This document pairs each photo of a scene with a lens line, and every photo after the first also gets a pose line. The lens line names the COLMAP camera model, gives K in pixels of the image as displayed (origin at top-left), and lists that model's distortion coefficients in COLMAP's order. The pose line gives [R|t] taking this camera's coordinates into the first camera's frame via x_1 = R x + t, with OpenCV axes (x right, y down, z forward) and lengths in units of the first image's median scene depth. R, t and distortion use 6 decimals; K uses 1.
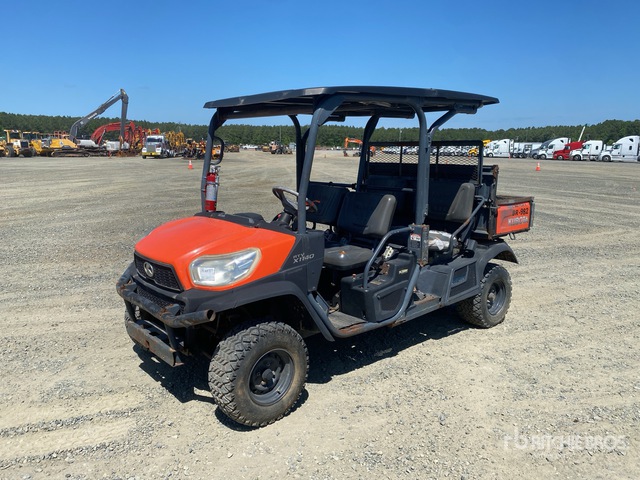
lens RADIAL K [[504.5, 0, 320.0], [0, 504.5, 240.0], [0, 0, 1]] dist [0.003902, 0.000342]
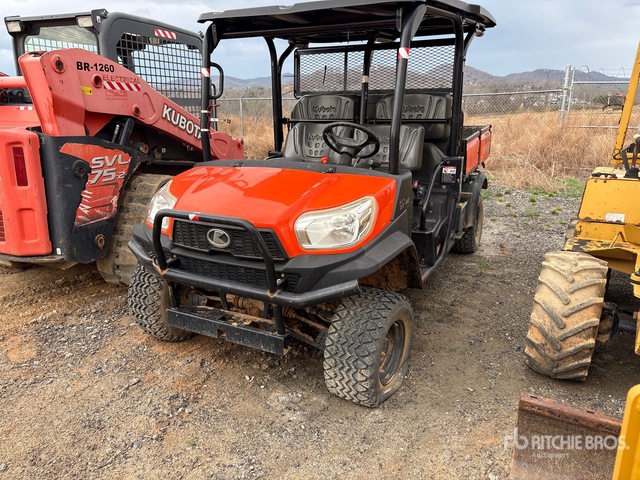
lens RADIAL K [[504.5, 0, 320.0], [0, 504.5, 240.0], [0, 0, 1]] dist [0.003902, 0.000342]
pose [[0.925379, -0.130310, 0.355940, -0.437136], [0.092421, 0.988275, 0.121532, -0.016442], [-0.367604, -0.079566, 0.926572, 0.233676]]
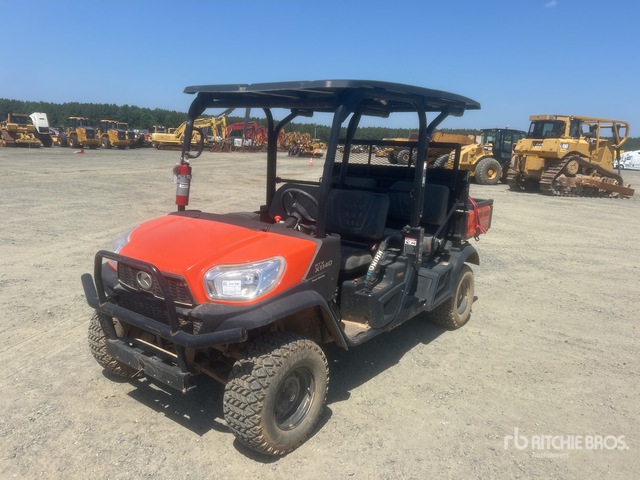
lens RADIAL K [[504.5, 0, 320.0], [0, 504.5, 240.0], [0, 0, 1]] dist [0.003902, 0.000342]
pose [[0.975354, -0.003602, 0.220615, -0.222546], [0.002417, 0.999981, 0.005641, -0.012923], [-0.220631, -0.004969, 0.975345, 0.097975]]
